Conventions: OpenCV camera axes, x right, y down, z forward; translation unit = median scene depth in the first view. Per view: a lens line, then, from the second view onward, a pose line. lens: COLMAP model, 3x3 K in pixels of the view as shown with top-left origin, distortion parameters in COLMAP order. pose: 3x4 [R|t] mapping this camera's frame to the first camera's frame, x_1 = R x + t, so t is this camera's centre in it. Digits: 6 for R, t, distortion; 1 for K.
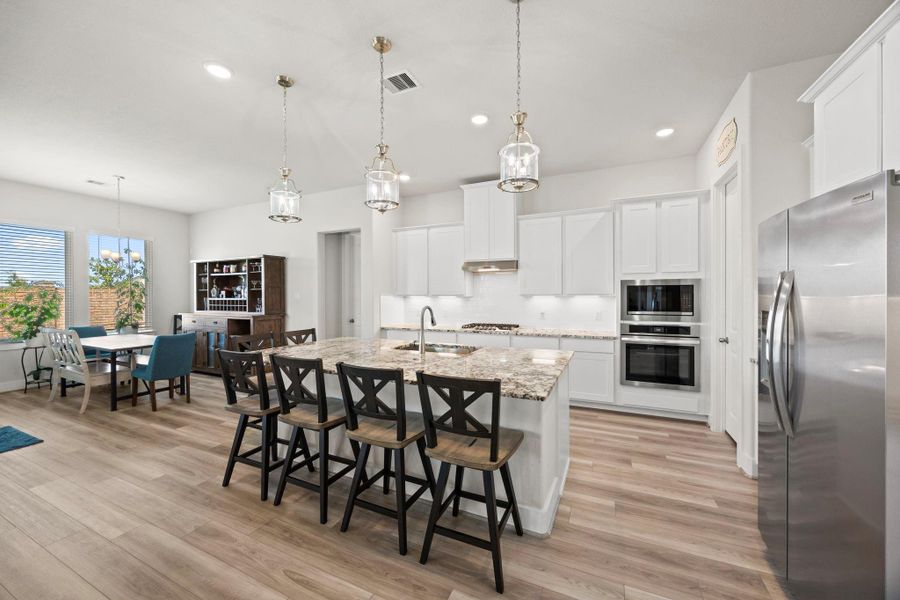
lens RADIAL K [[344.3, 0, 449.9], [0, 344.3, 294.5], [0, 0, 1]] dist [-0.001997, 0.000359]
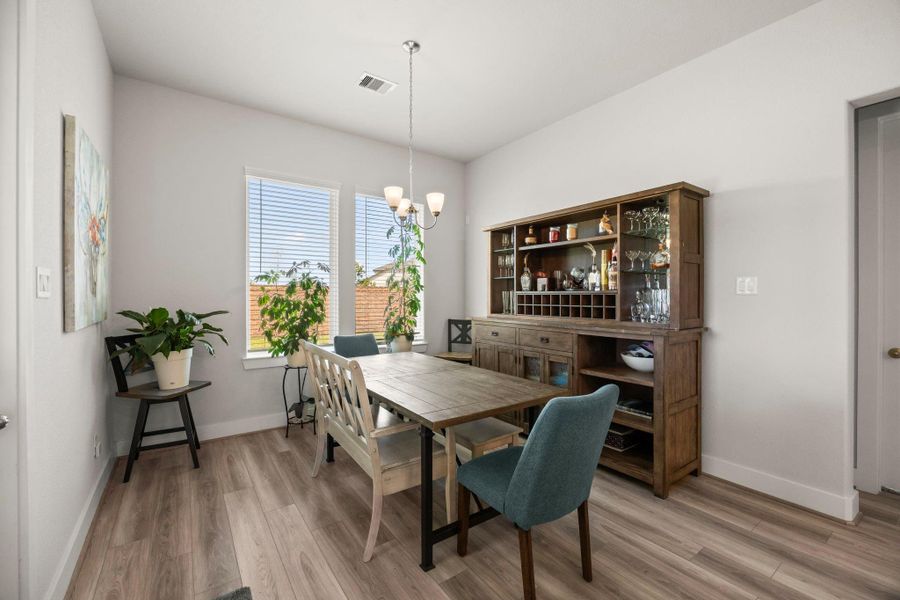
lens RADIAL K [[380.6, 0, 450.2], [0, 380.6, 297.6], [0, 0, 1]] dist [-0.003508, -0.000080]
pose [[0.871420, 0.005633, -0.490506, -0.524558], [-0.004077, 0.999983, 0.004242, 0.018918], [0.490521, -0.001697, 0.871428, 0.447038]]
